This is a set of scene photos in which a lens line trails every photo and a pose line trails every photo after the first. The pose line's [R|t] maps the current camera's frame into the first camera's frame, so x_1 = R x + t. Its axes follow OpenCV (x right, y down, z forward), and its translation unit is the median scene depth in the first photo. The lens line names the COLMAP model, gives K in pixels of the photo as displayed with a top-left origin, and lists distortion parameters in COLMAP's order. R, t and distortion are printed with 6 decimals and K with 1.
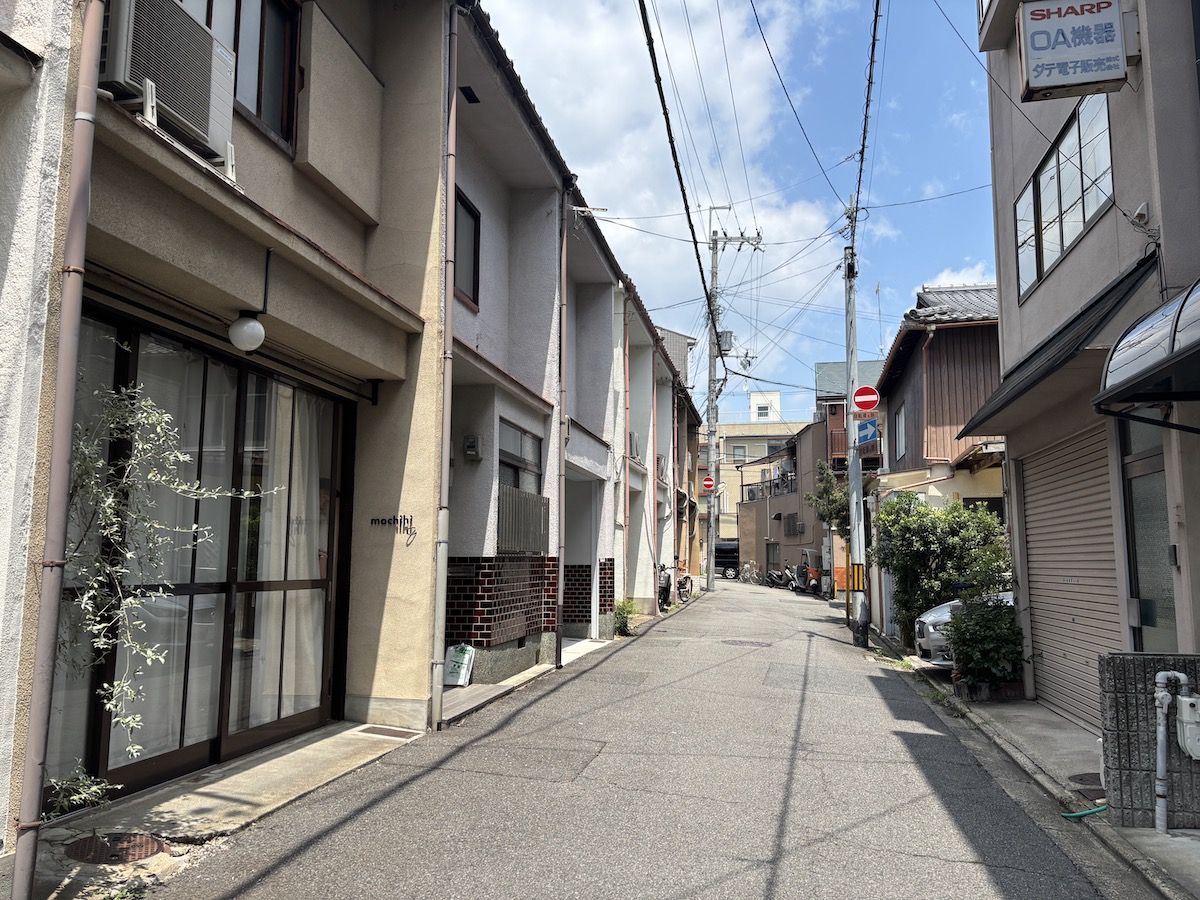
lens RADIAL K [[897.0, 0, 601.2], [0, 897.0, 452.1], [0, 0, 1]] dist [0.023673, -0.007454]
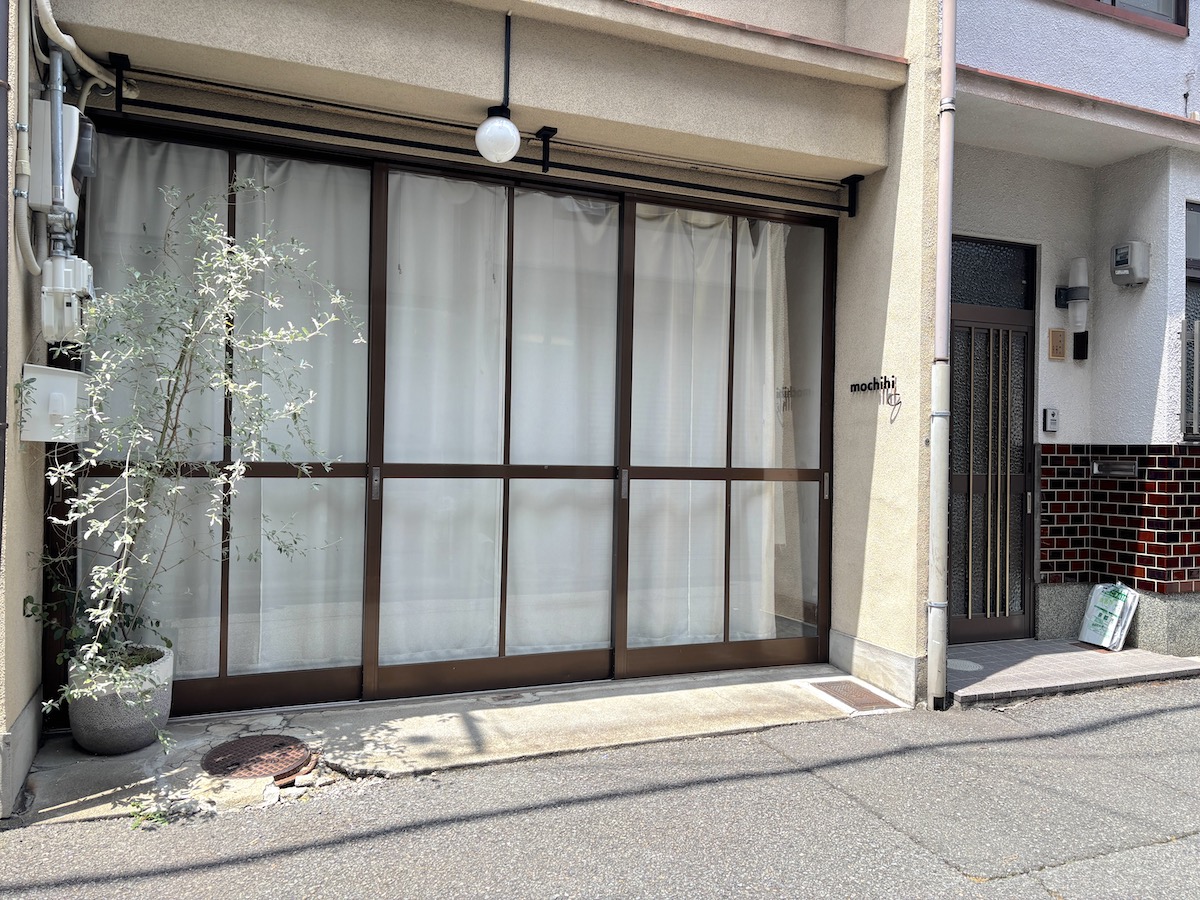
lens RADIAL K [[897.0, 0, 599.8], [0, 897.0, 441.5], [0, 0, 1]] dist [0.023673, -0.007454]
pose [[0.553979, 0.004257, -0.832520, 0.210865], [0.081757, 0.994875, 0.059490, 0.061637], [0.828507, -0.101021, 0.550791, 0.460641]]
